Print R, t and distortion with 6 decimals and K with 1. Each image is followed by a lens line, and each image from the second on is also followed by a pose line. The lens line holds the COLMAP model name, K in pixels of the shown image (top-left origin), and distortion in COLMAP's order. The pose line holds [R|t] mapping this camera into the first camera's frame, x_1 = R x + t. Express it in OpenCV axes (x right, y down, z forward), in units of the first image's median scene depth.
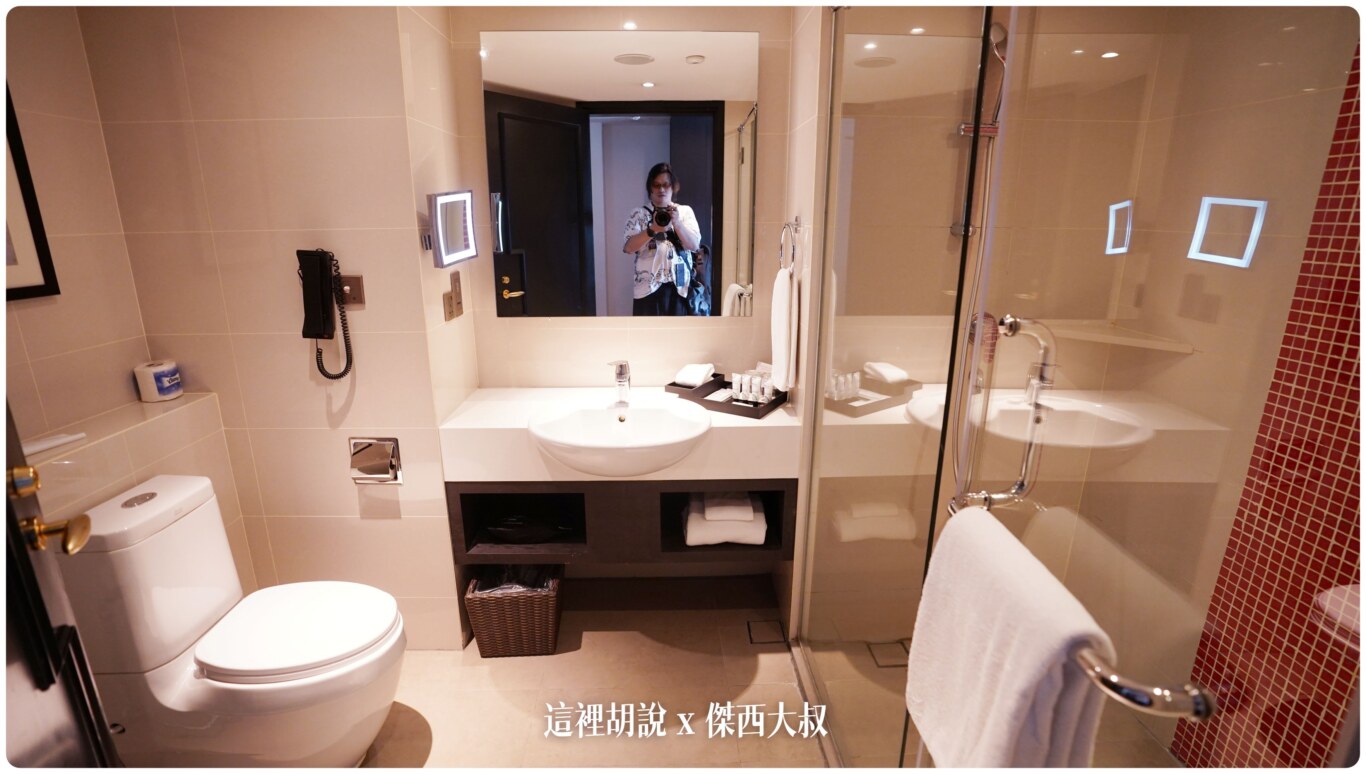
lens RADIAL K [[623.9, 0, 675.8], [0, 623.9, 380.4], [0, 0, 1]] dist [-0.070827, 0.025943]
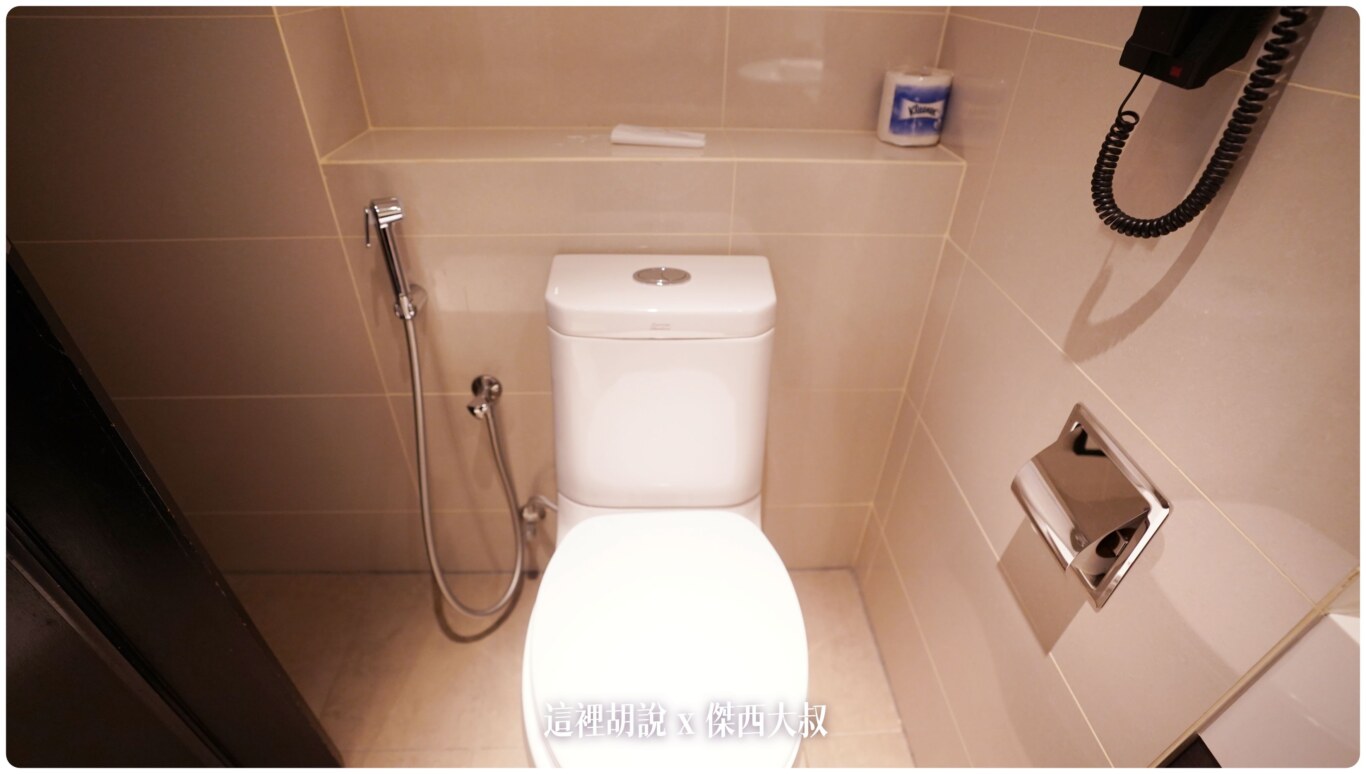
lens RADIAL K [[623.9, 0, 675.8], [0, 623.9, 380.4], [0, 0, 1]] dist [-0.070827, 0.025943]
pose [[0.011181, 0.571669, -0.820408, -0.273283], [-0.272589, 0.791127, 0.547552, -0.047230], [0.962066, 0.217512, 0.164677, 0.762821]]
